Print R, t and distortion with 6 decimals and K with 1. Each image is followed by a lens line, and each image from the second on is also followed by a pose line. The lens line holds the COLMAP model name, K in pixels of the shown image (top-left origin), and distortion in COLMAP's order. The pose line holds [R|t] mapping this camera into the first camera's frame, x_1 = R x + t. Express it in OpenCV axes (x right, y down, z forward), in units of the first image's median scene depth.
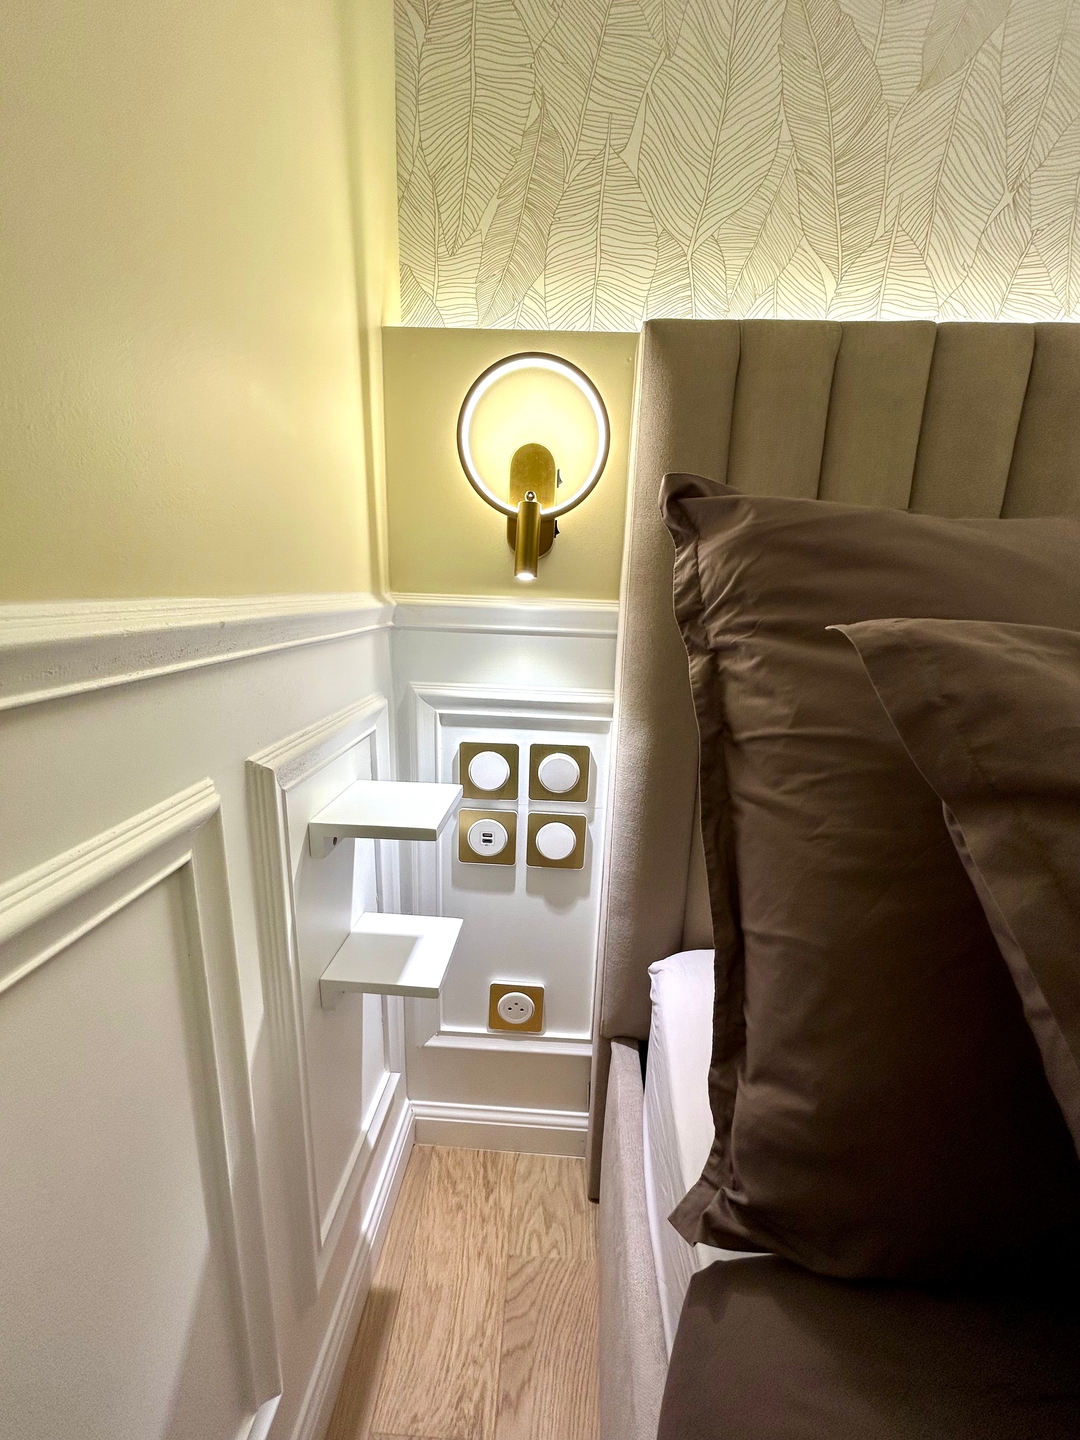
lens RADIAL K [[576.7, 0, 543.7], [0, 576.7, 718.9], [0, 0, 1]] dist [0.001340, 0.000061]
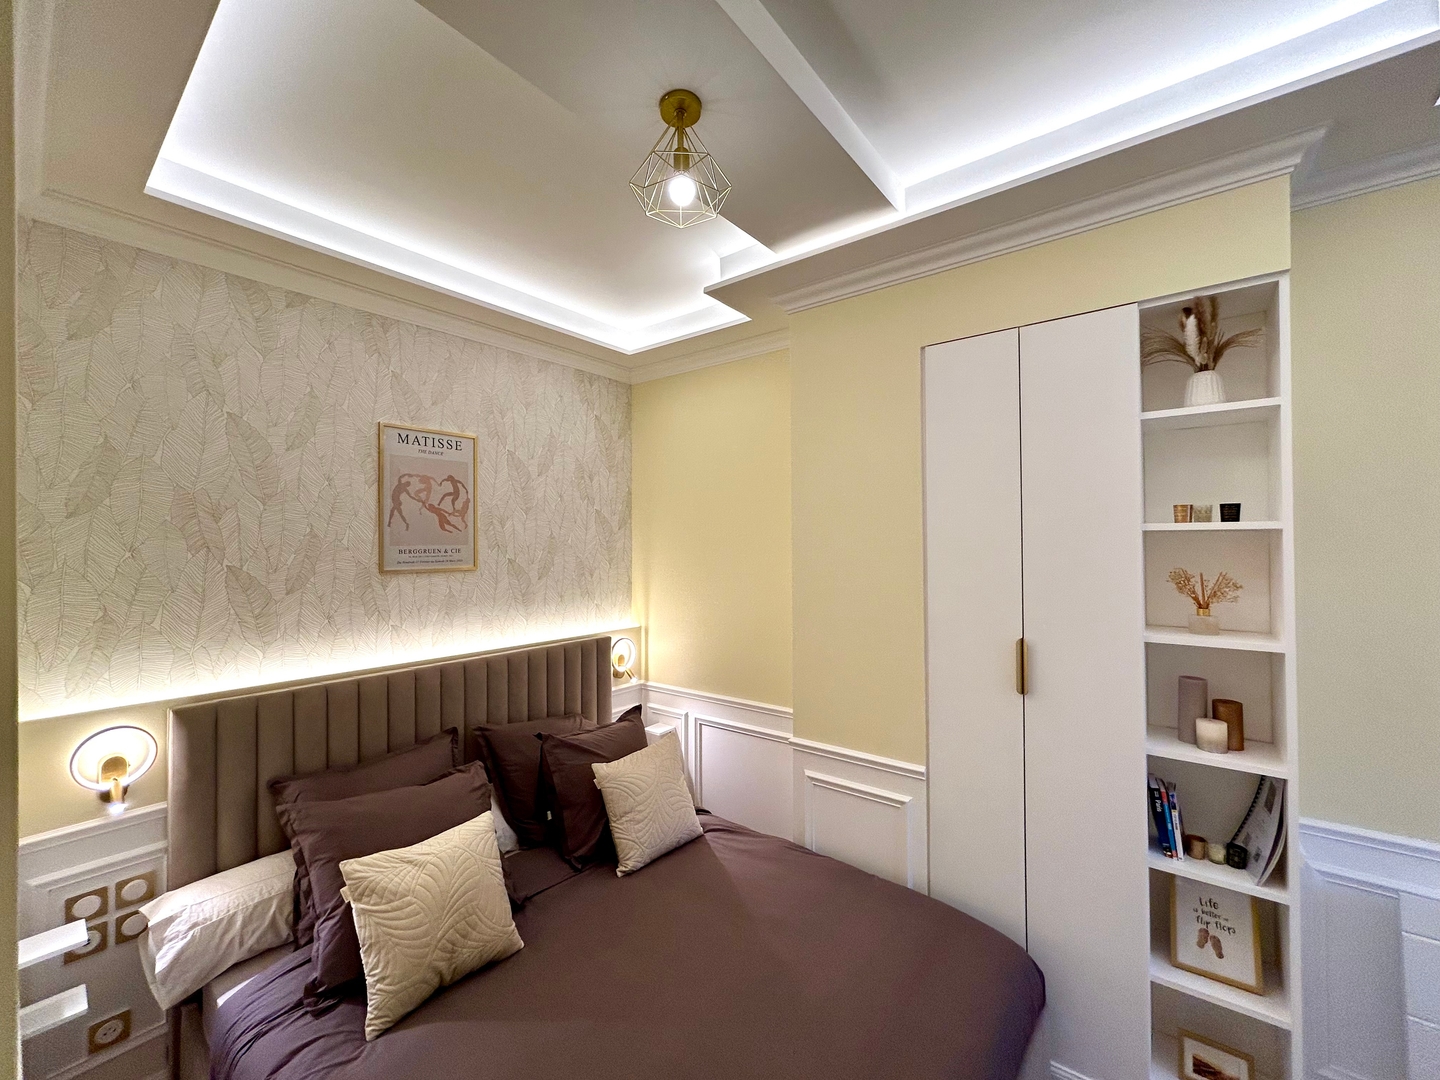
lens RADIAL K [[576.7, 0, 726.6], [0, 576.7, 537.6], [0, 0, 1]] dist [0.001340, 0.000061]
pose [[0.578512, -0.029298, 0.815148, -0.449072], [0.217575, 0.968689, -0.119597, -0.476227], [-0.786120, 0.246544, 0.566772, -2.455509]]
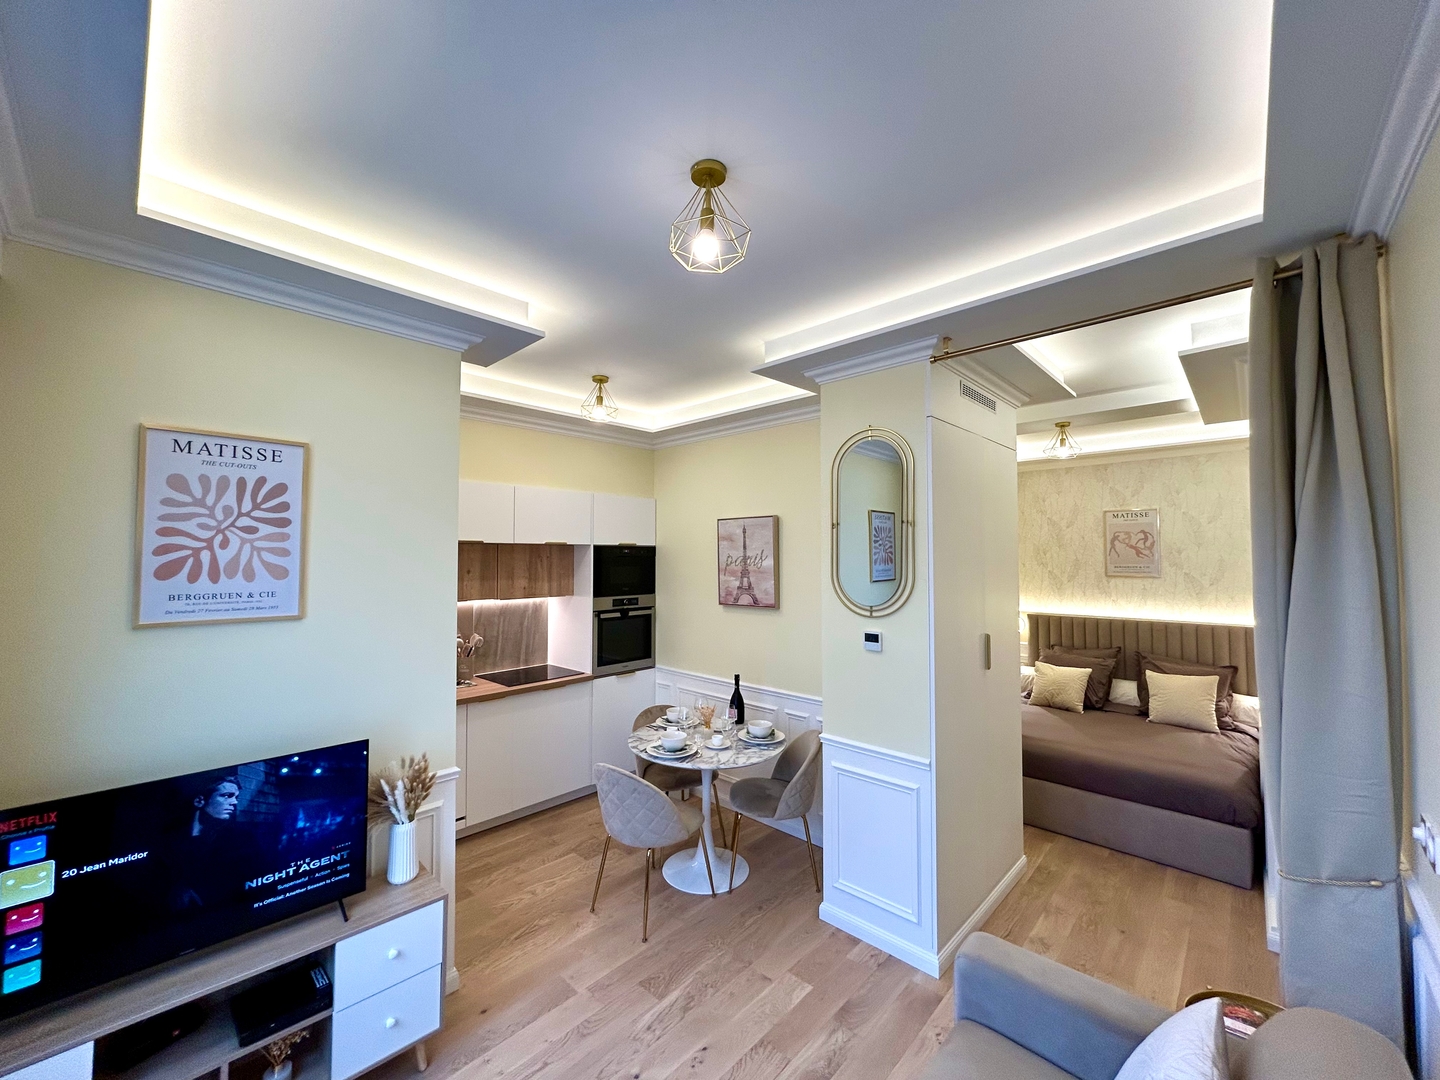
lens RADIAL K [[576.7, 0, 719.5], [0, 576.7, 536.9], [0, 0, 1]] dist [0.001340, 0.000061]
pose [[0.763239, -0.056016, -0.643684, 1.983612], [-0.130491, 0.962342, -0.238476, 0.795334], [0.632802, 0.266009, 0.727187, -7.544374]]
